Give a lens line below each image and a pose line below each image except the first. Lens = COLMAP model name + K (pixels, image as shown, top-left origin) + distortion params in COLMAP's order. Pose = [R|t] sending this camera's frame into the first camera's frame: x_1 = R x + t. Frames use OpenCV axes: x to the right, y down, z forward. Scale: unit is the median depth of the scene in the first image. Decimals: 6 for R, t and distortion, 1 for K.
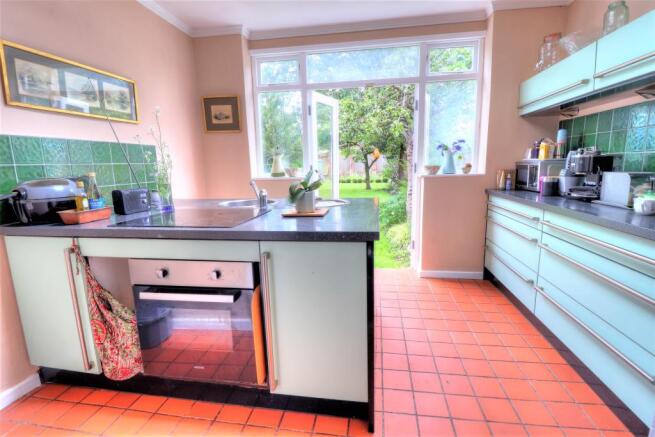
lens RADIAL K [[304.6, 0, 331.8], [0, 304.6, 214.7], [0, 0, 1]] dist [0.000849, -0.014125]
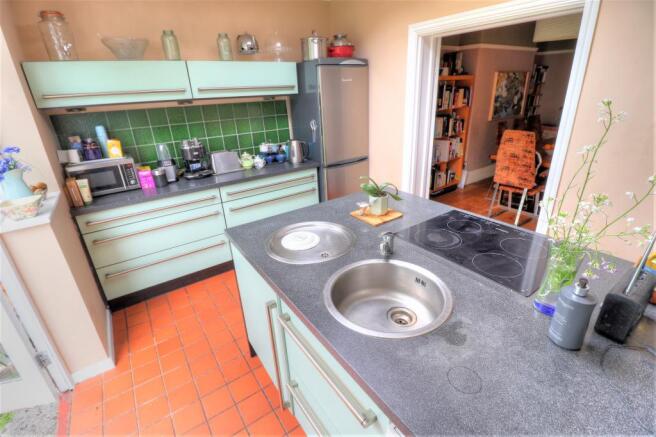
lens RADIAL K [[305.1, 0, 332.3], [0, 305.1, 214.7], [0, 0, 1]] dist [0.000849, -0.014125]
pose [[-0.692701, -0.224289, 0.685464, -0.487325], [0.174425, 0.870104, 0.460971, -0.354734], [-0.699816, 0.438877, -0.563600, 1.156859]]
